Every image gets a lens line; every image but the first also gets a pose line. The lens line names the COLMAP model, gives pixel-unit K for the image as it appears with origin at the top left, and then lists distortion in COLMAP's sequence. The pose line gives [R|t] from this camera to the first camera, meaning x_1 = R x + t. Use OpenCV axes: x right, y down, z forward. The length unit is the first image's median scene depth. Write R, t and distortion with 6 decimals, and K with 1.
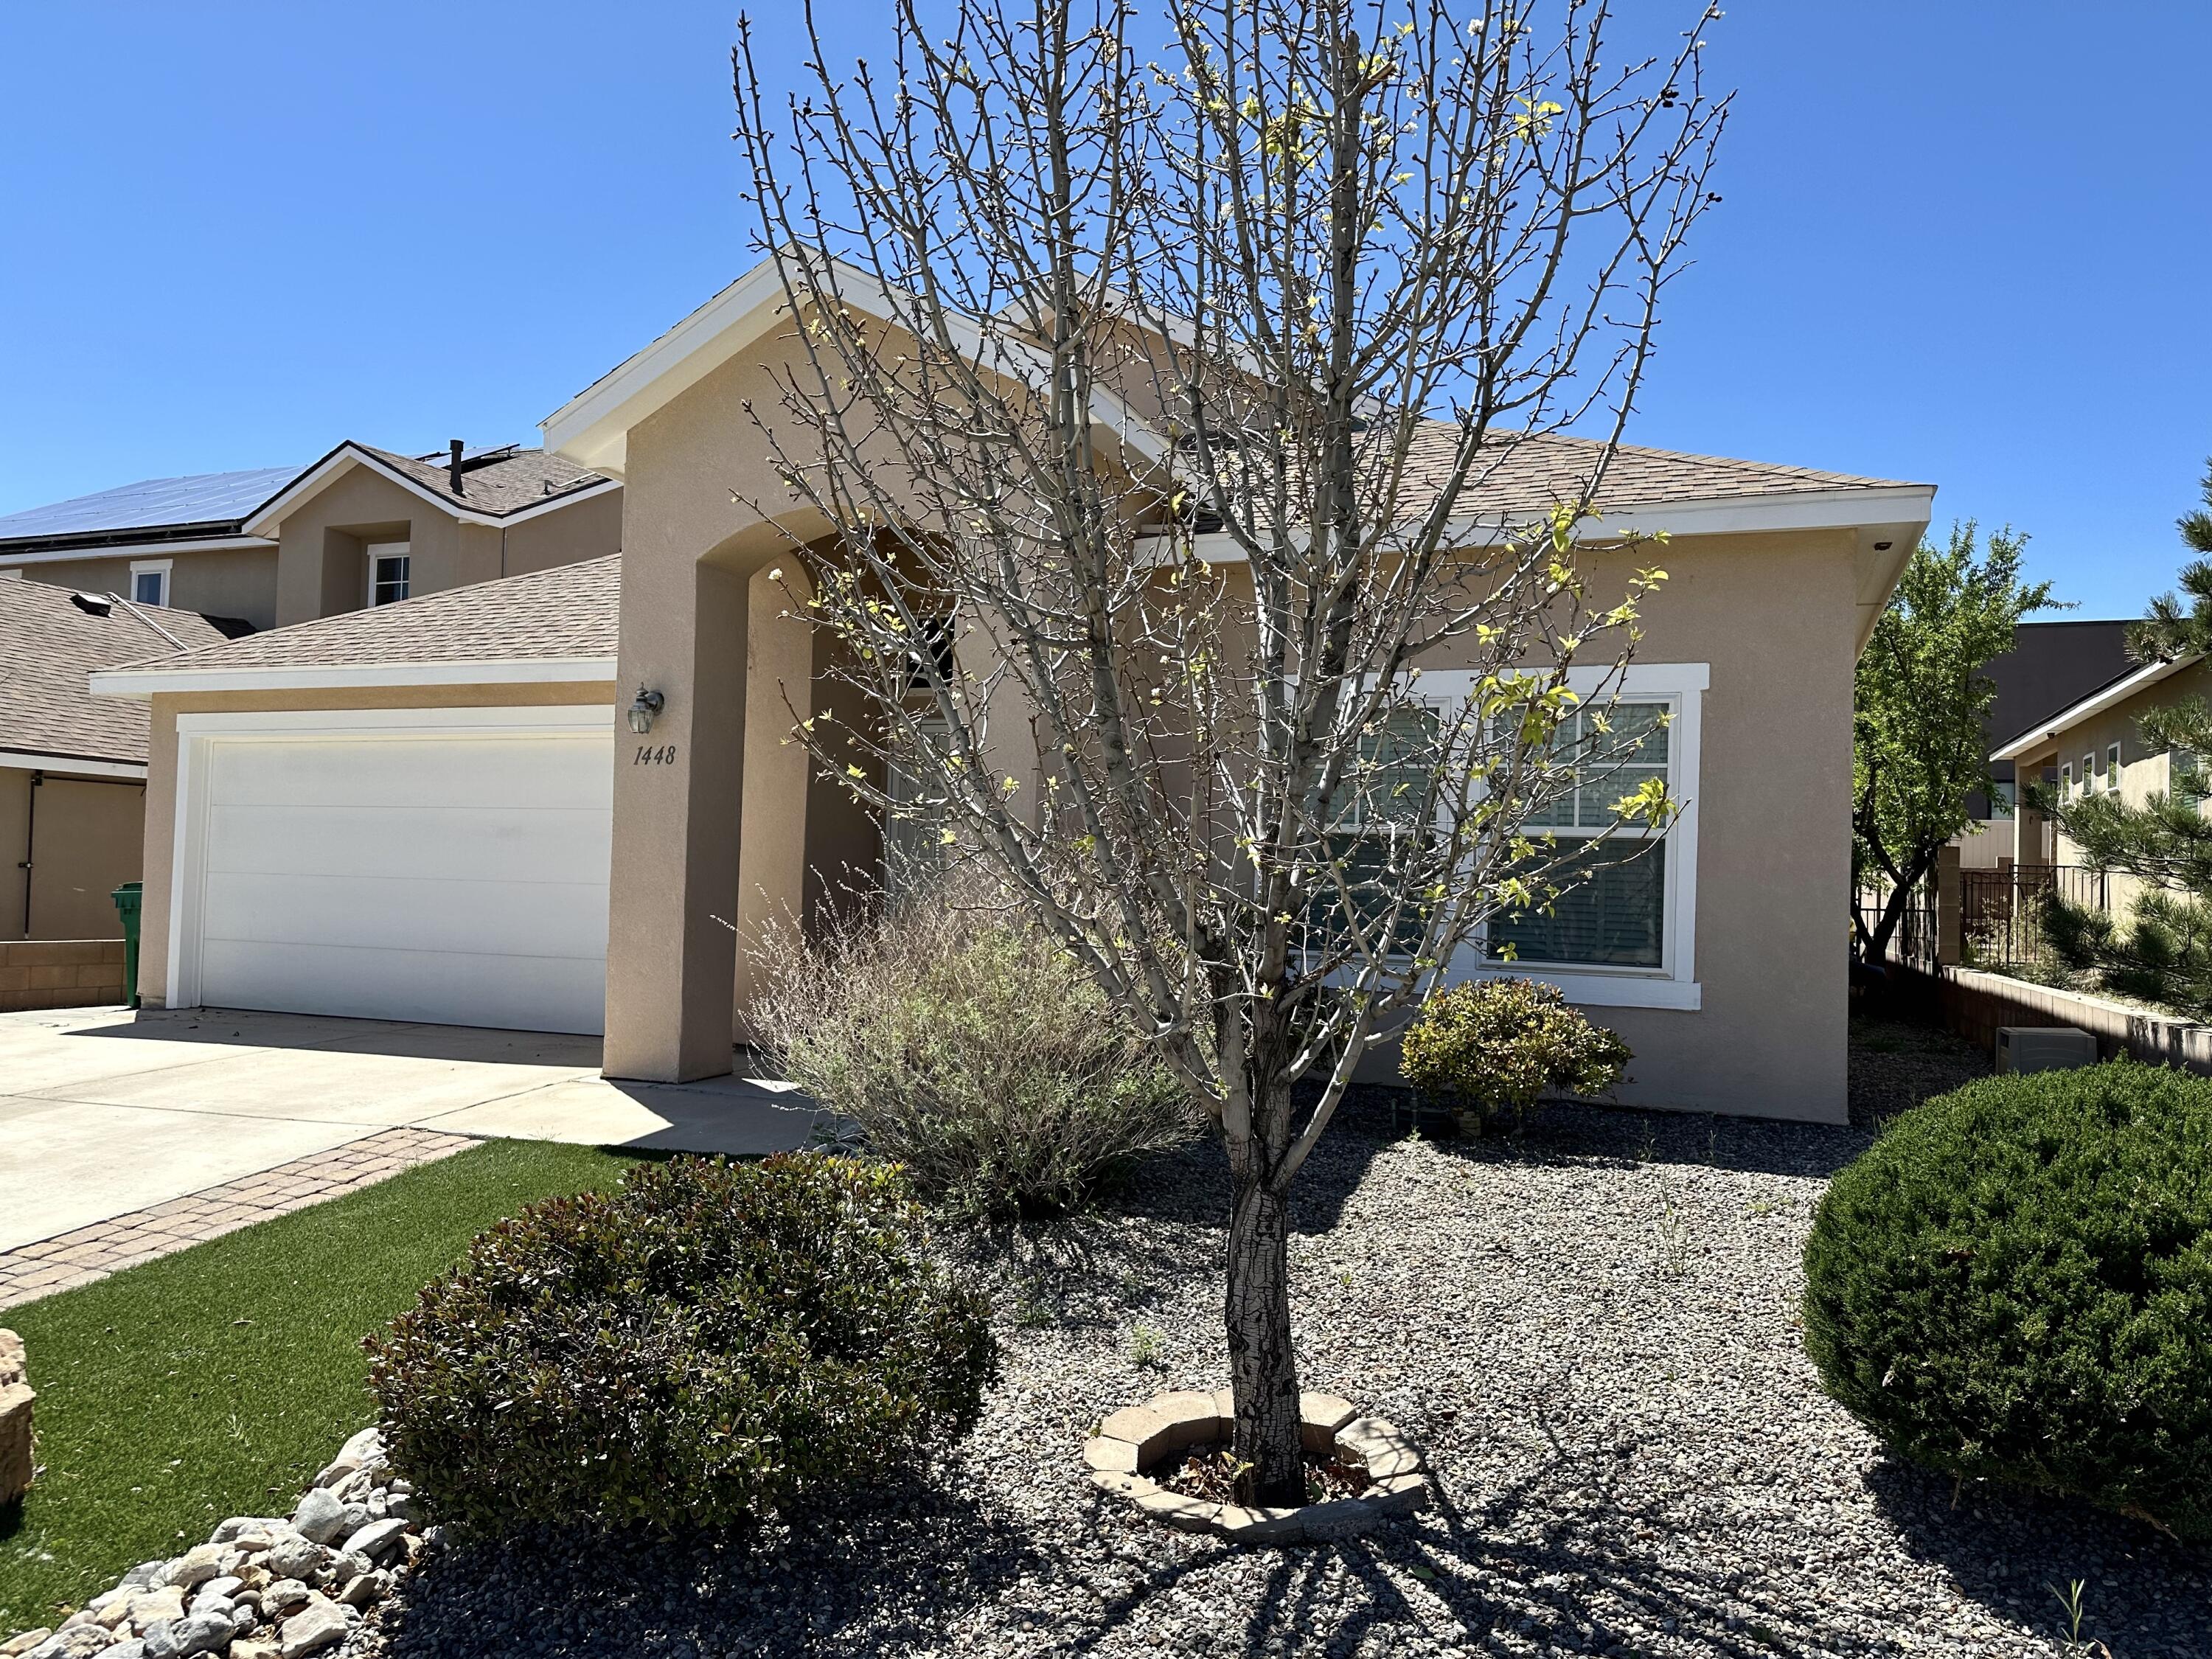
lens RADIAL K [[1527.9, 0, 1098.1], [0, 1527.9, 830.1], [0, 0, 1]] dist [0.045088, -0.046711]
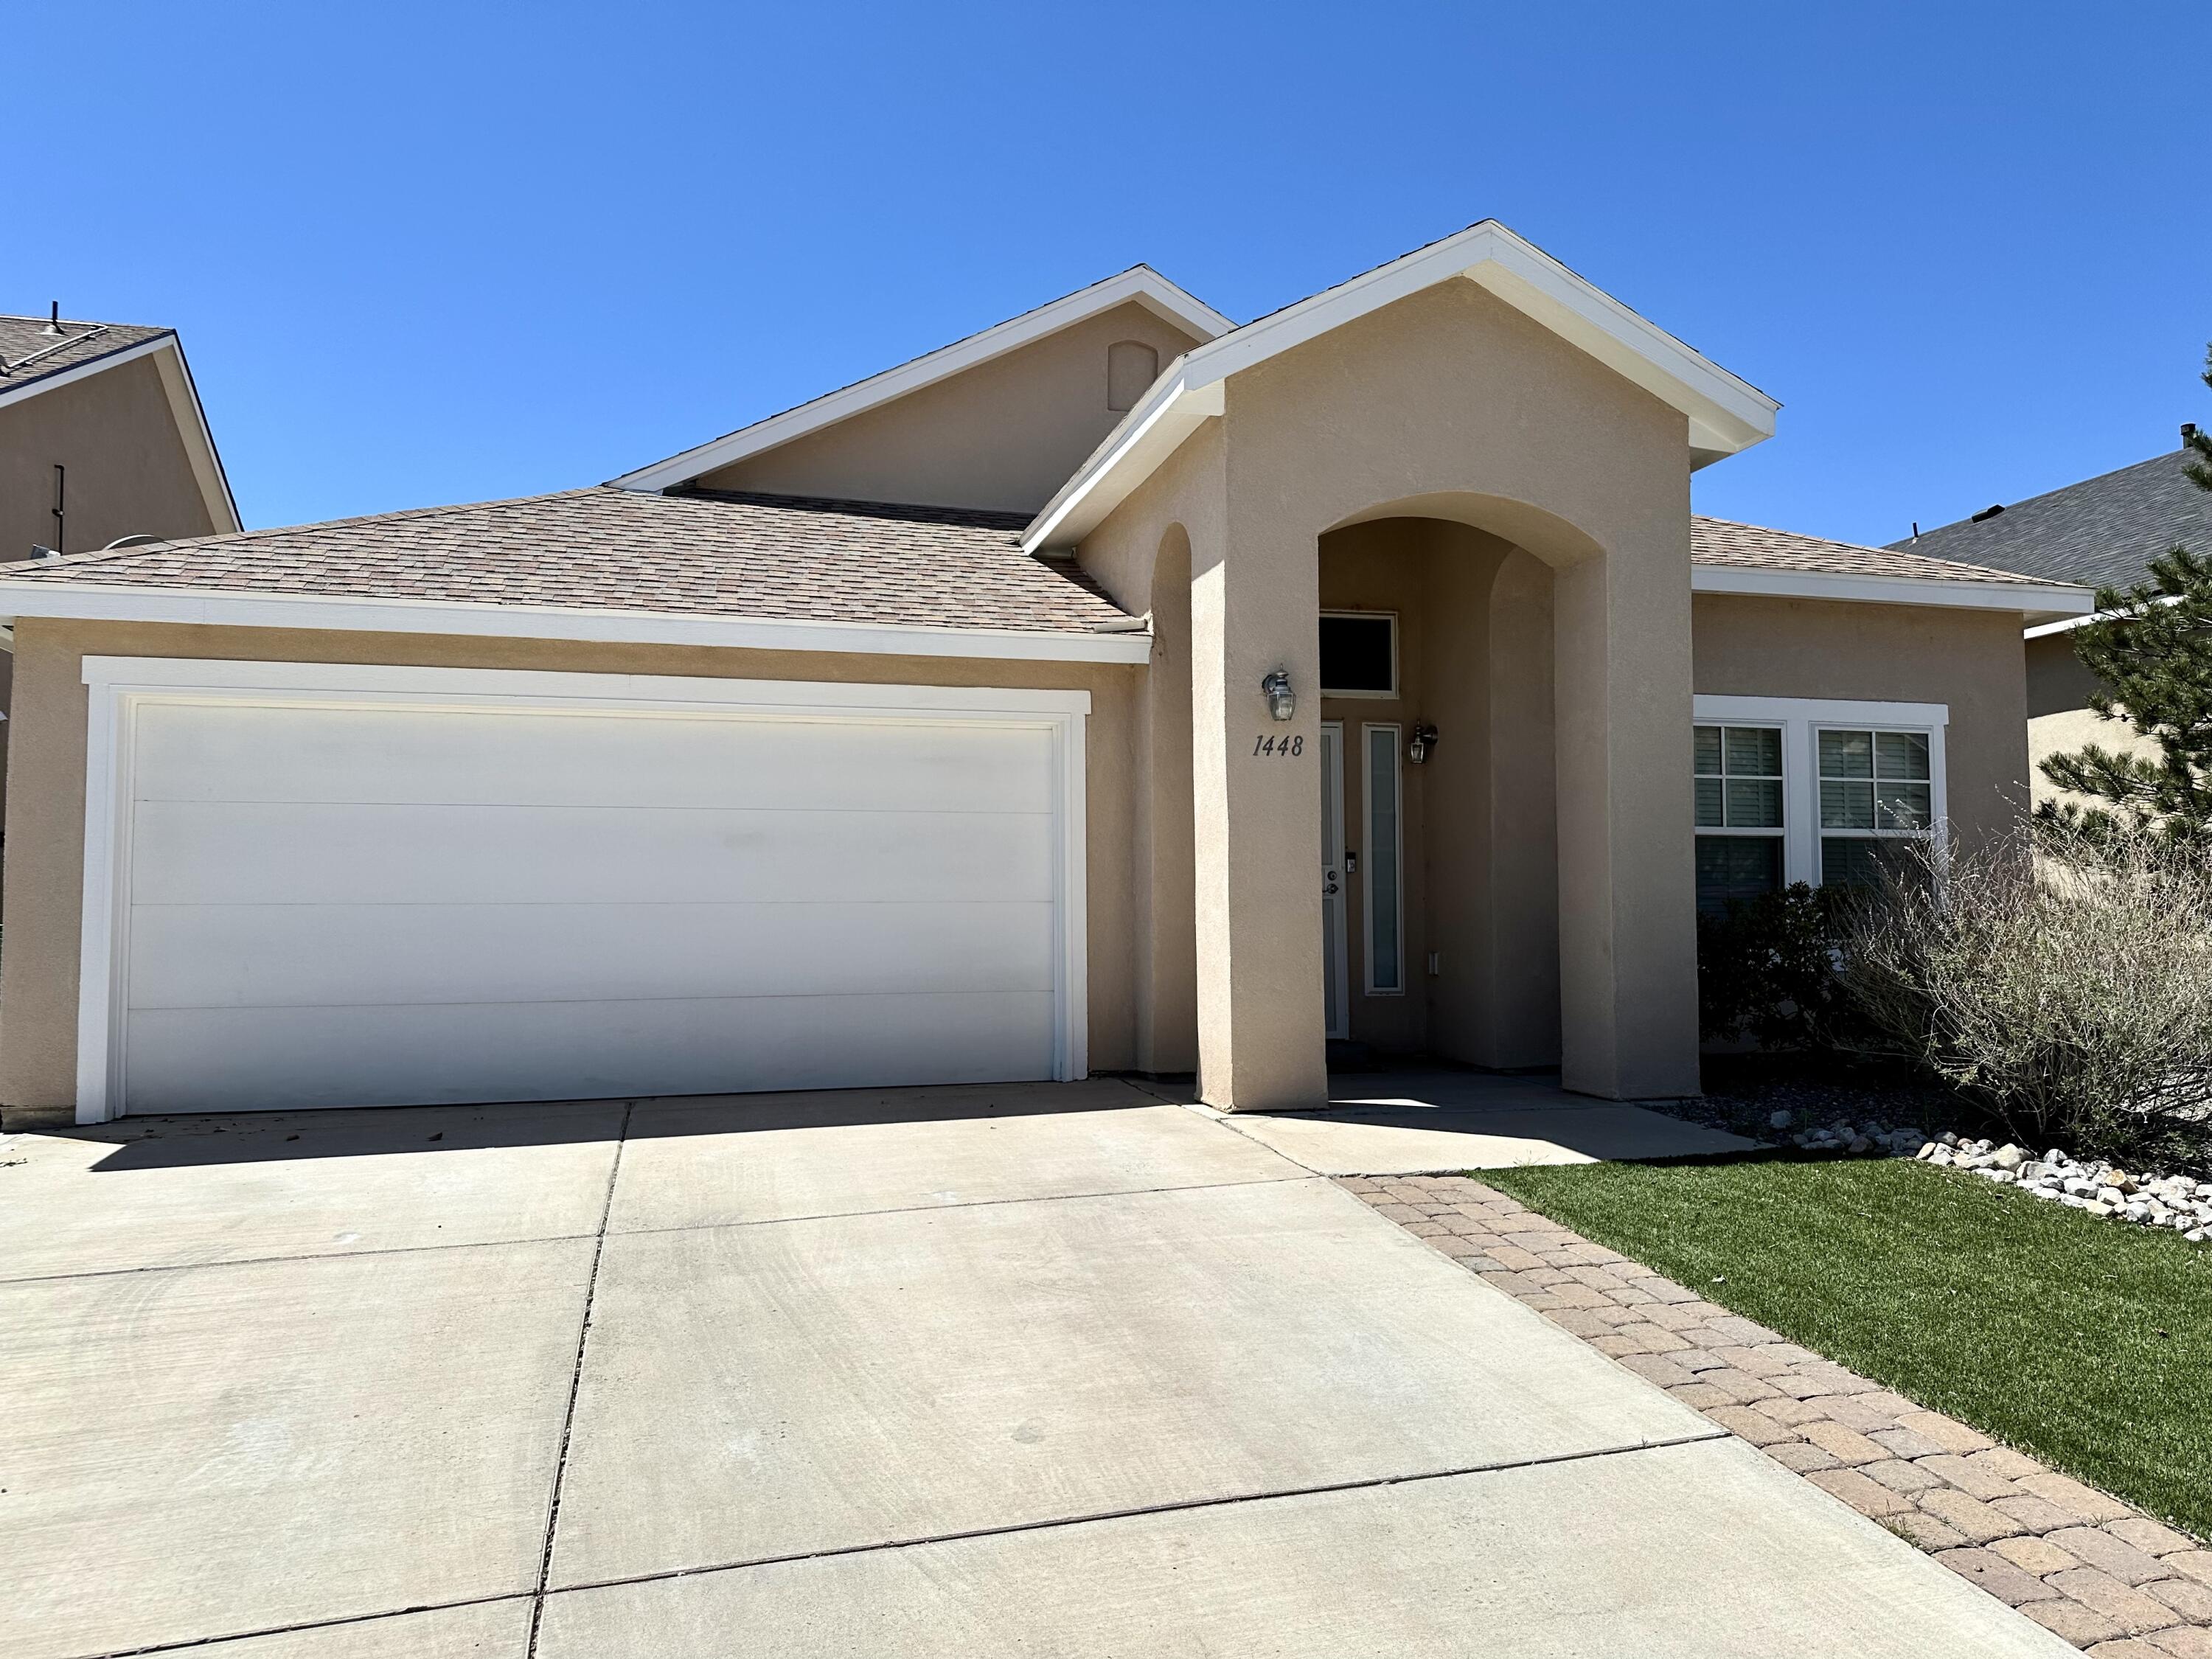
lens RADIAL K [[1527.9, 0, 1100.9], [0, 1527.9, 829.7], [0, 0, 1]] dist [0.045088, -0.046711]
pose [[0.803876, 0.006110, 0.594765, -0.806549], [0.009142, 0.999702, -0.022626, 0.017461], [-0.594726, 0.023626, 0.803581, 0.310292]]
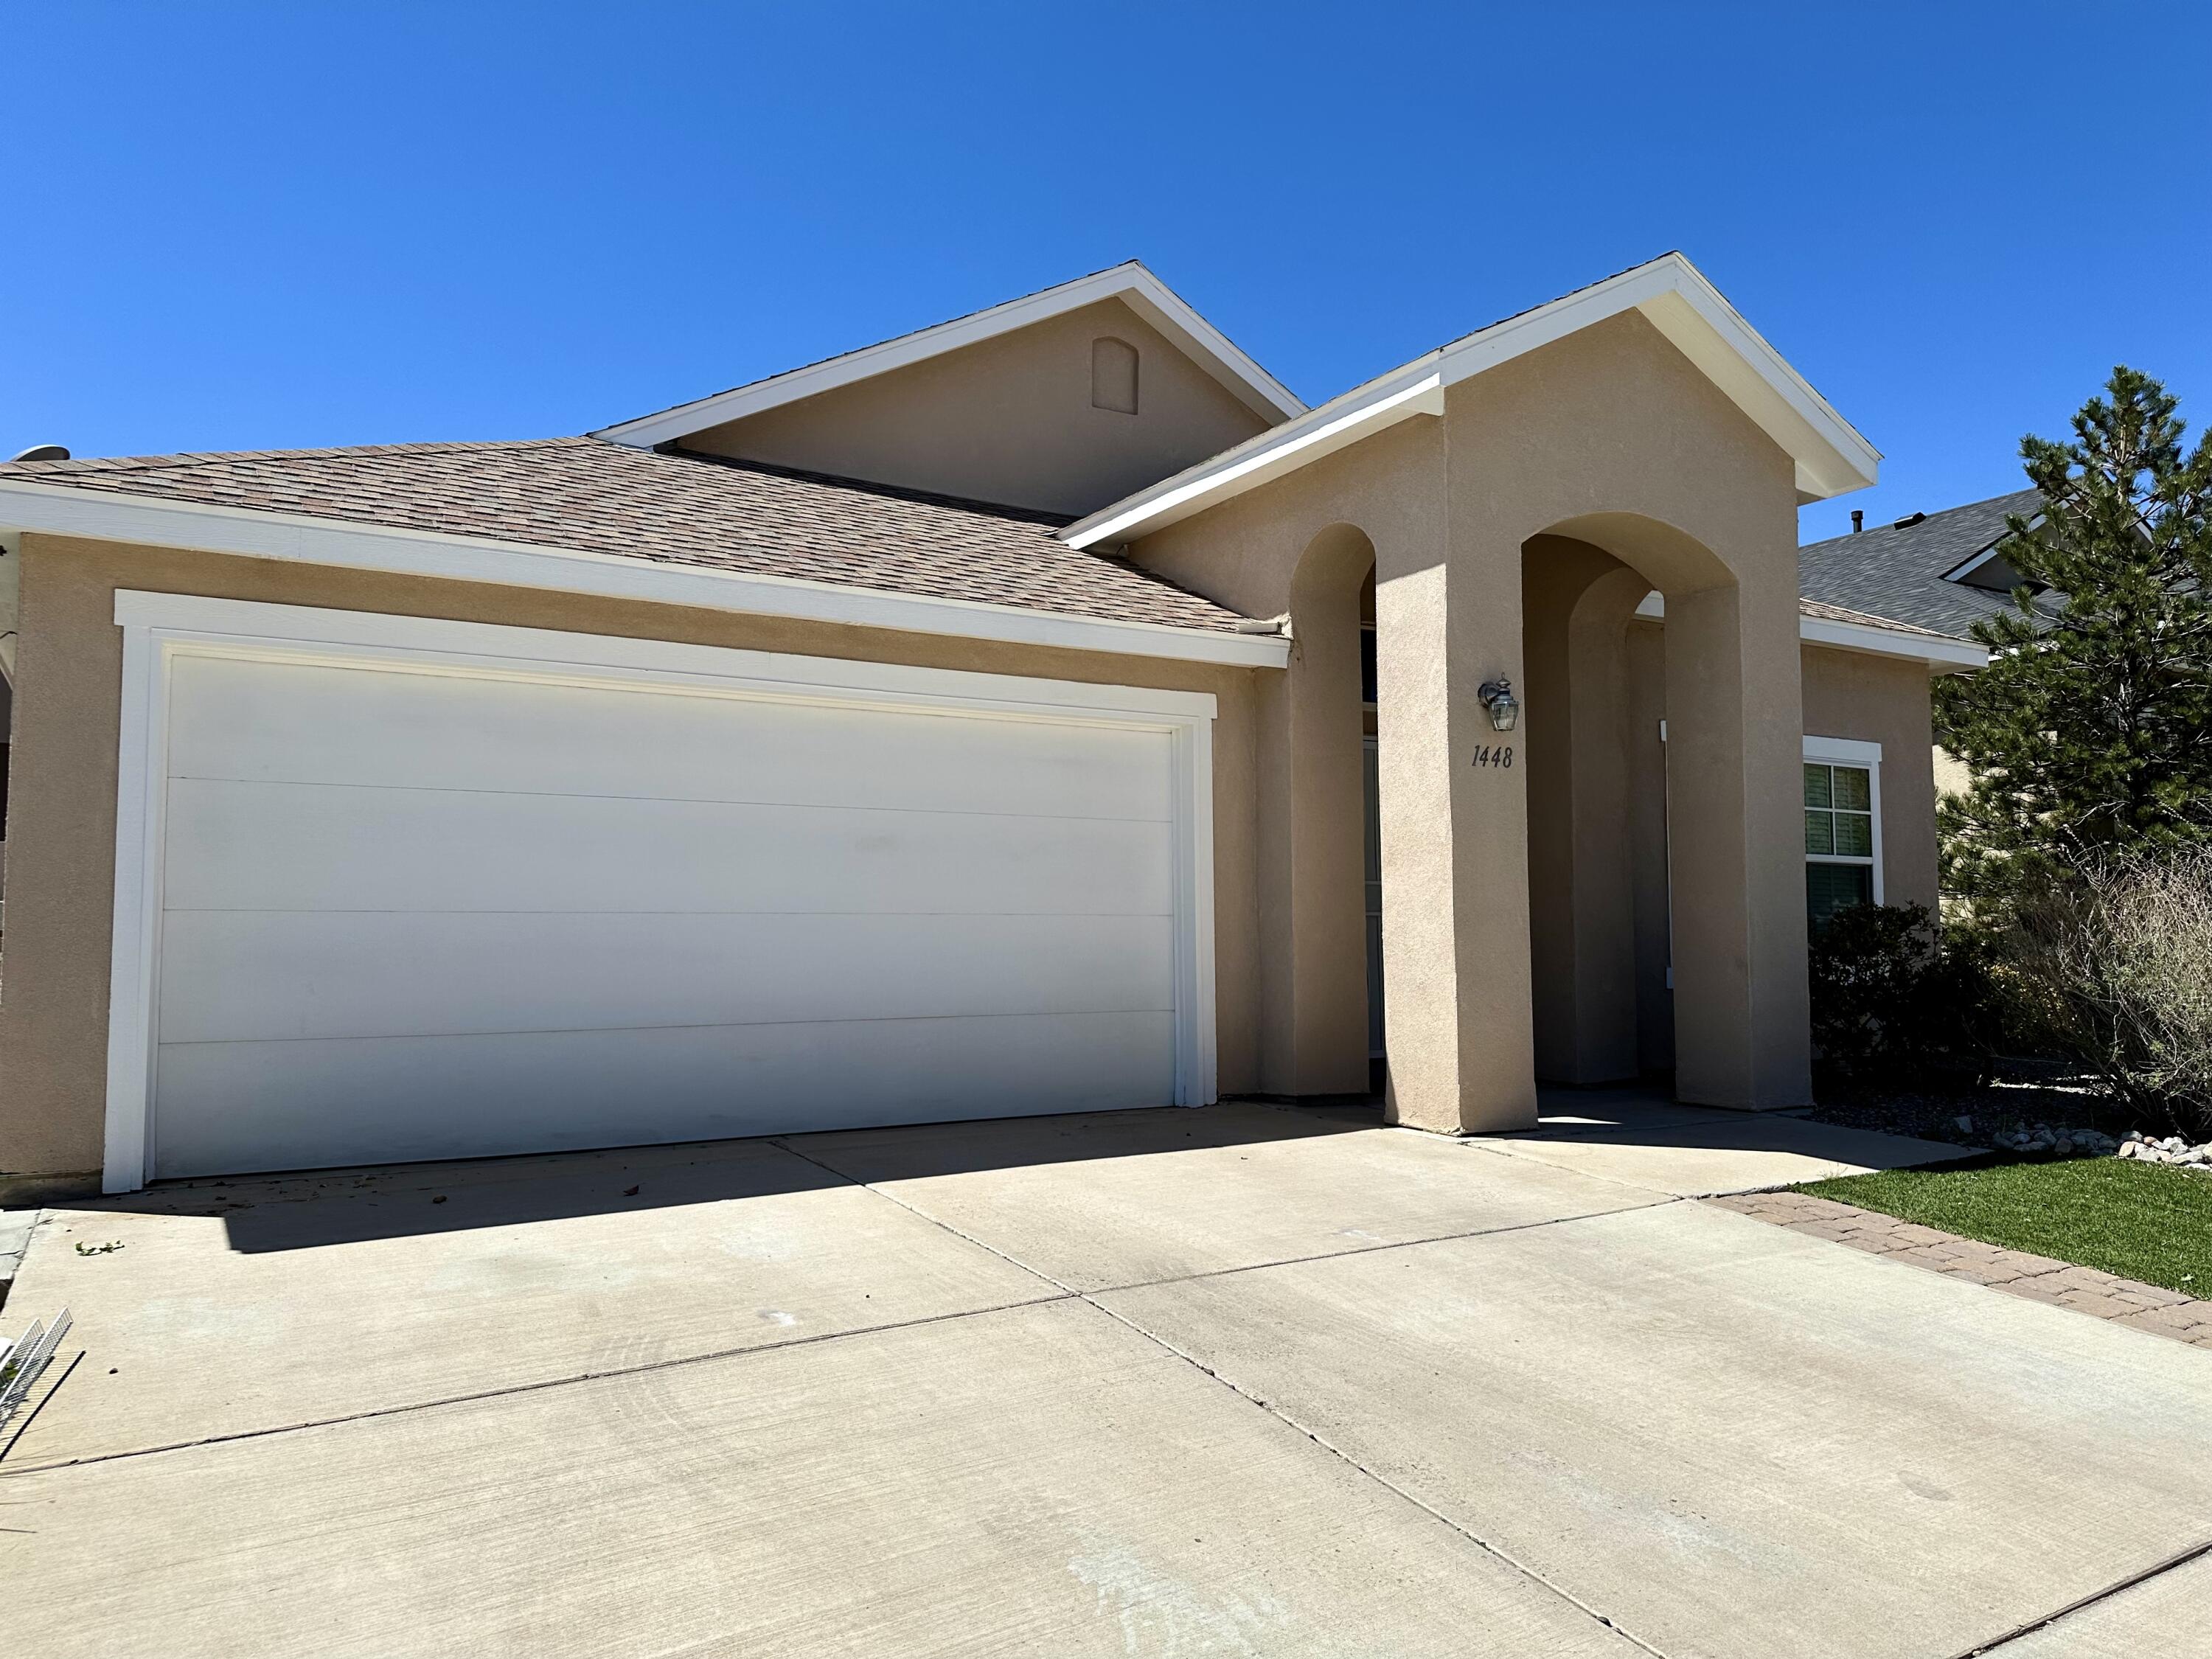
lens RADIAL K [[1527.9, 0, 1093.0], [0, 1527.9, 822.7], [0, 0, 1]] dist [0.045088, -0.046711]
pose [[0.617149, 0.034129, 0.786105, -0.998183], [-0.003088, 0.999156, -0.040955, 0.022837], [-0.786840, 0.022848, 0.616734, 0.573163]]
